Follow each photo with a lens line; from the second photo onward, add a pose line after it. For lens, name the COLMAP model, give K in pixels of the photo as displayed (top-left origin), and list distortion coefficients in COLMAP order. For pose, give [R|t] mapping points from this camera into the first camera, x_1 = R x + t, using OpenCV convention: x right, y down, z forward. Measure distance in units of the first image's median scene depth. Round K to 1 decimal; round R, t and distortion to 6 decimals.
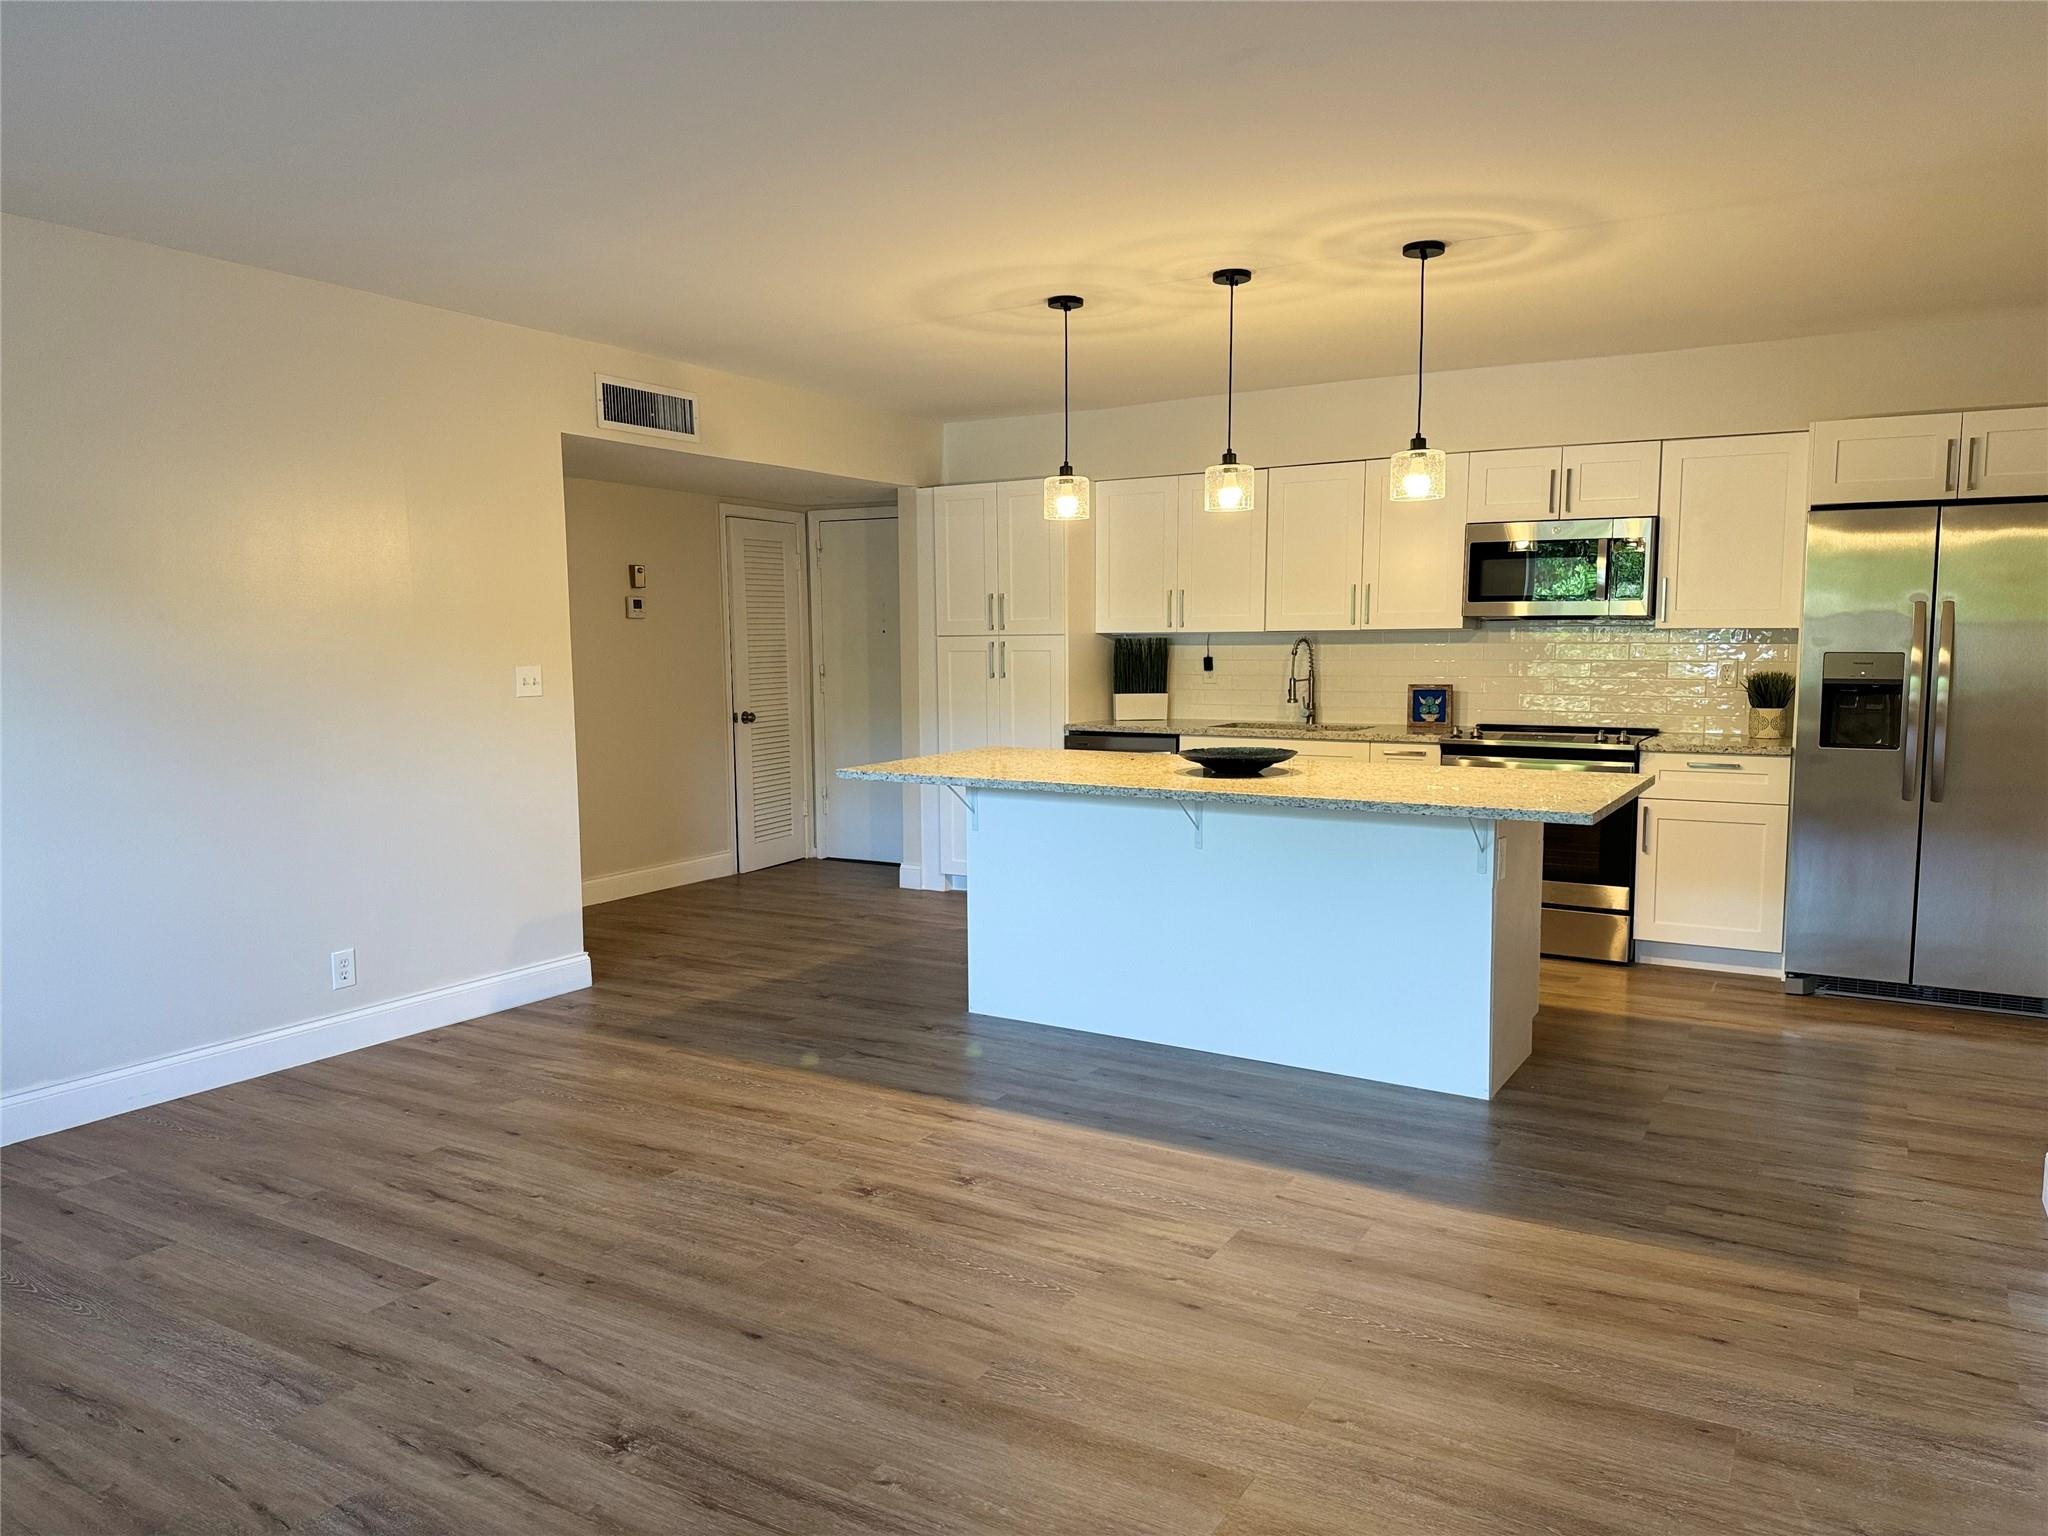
lens RADIAL K [[1444.7, 0, 1014.0], [0, 1444.7, 775.4], [0, 0, 1]] dist [0.053839, -0.064418]
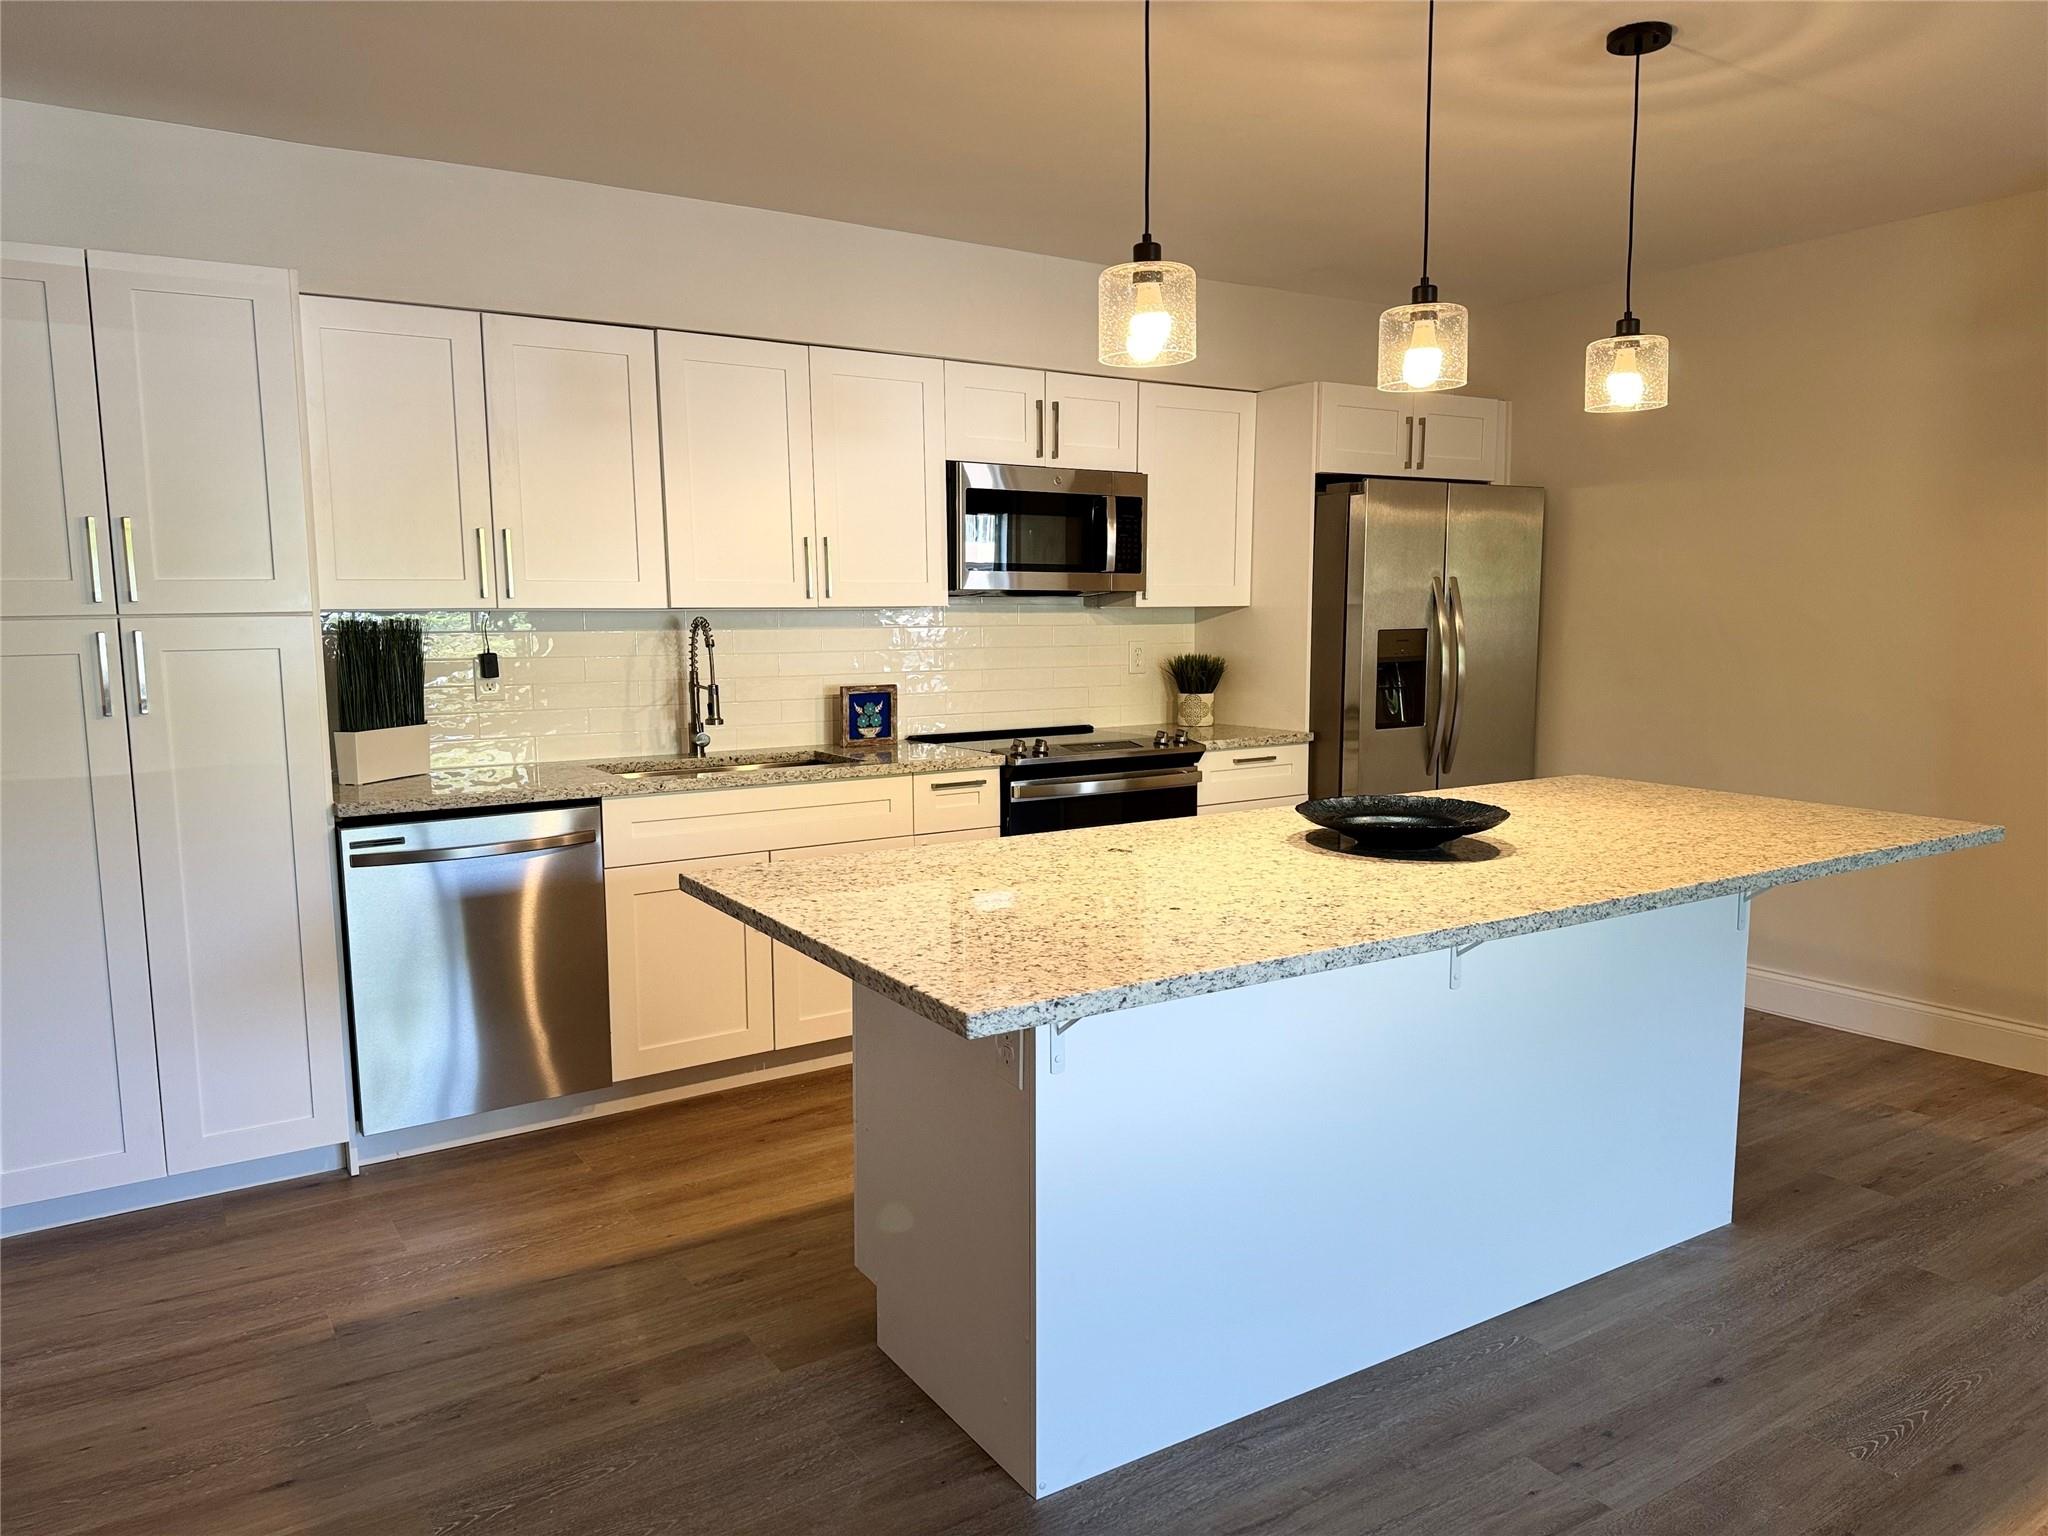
lens RADIAL K [[1444.7, 0, 1028.1], [0, 1444.7, 758.8], [0, 0, 1]] dist [0.053839, -0.064418]
pose [[0.439226, -0.095536, 0.893282, -0.445573], [0.096321, 0.993606, 0.058905, -0.087732], [-0.893198, 0.060170, 0.445620, 0.889739]]
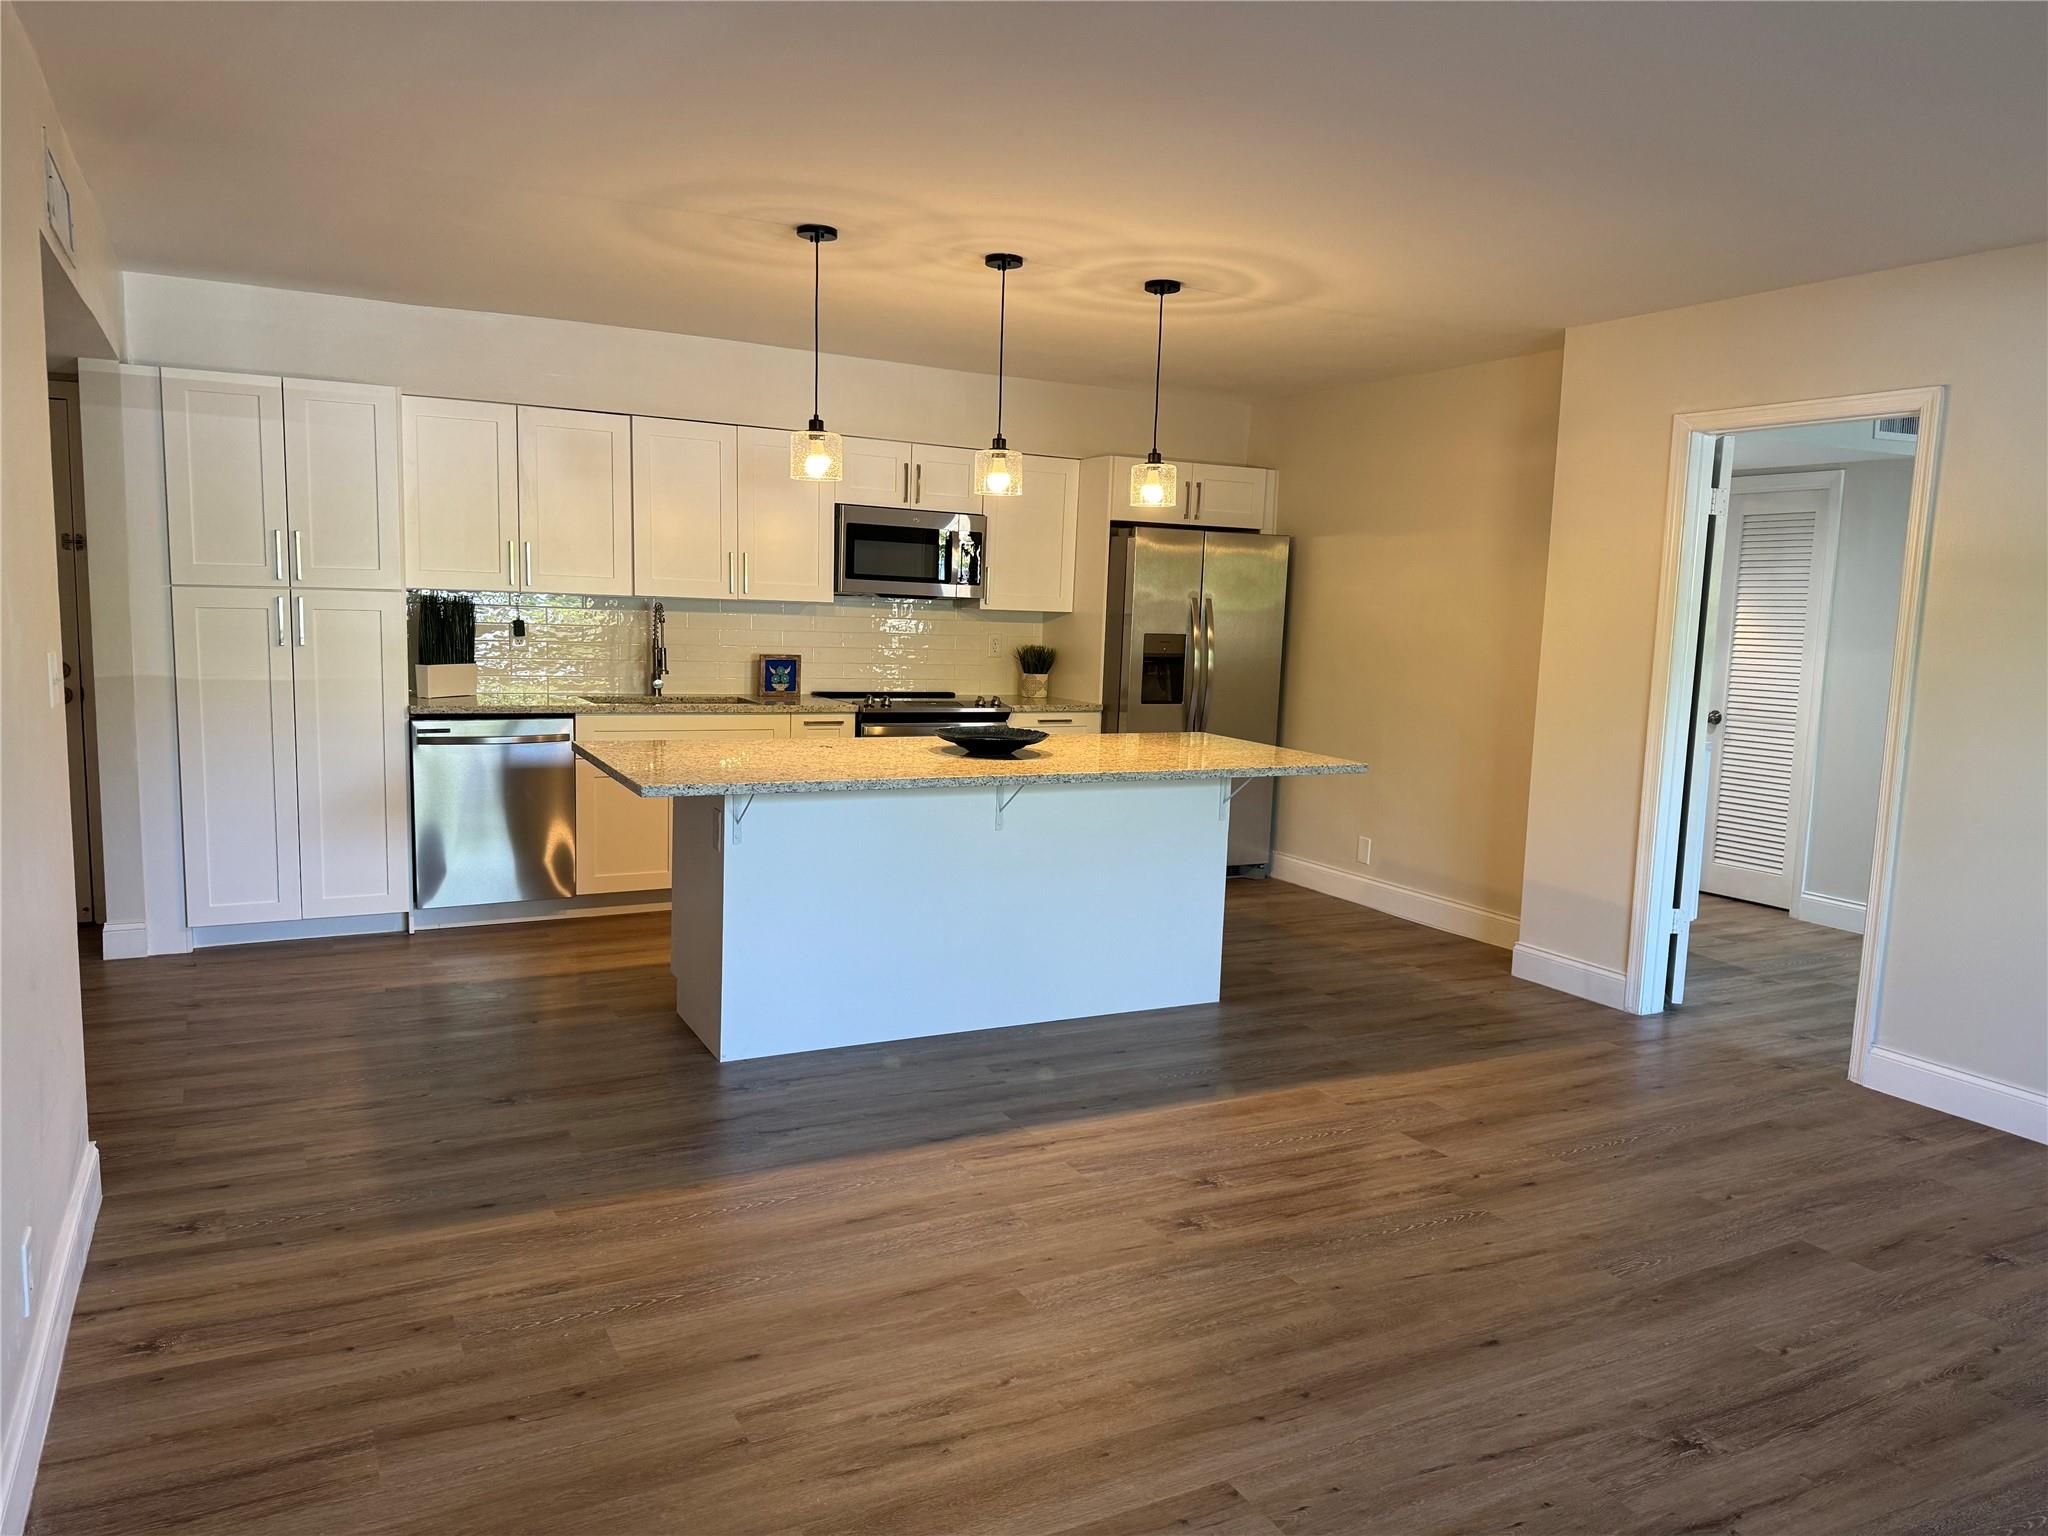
lens RADIAL K [[1444.7, 0, 1037.9], [0, 1444.7, 761.1], [0, 0, 1]] dist [0.053839, -0.064418]
pose [[0.510161, -0.074881, 0.856813, -0.720886], [0.048310, 0.997125, 0.058379, -0.055436], [-0.858721, 0.011610, 0.512312, 0.460536]]
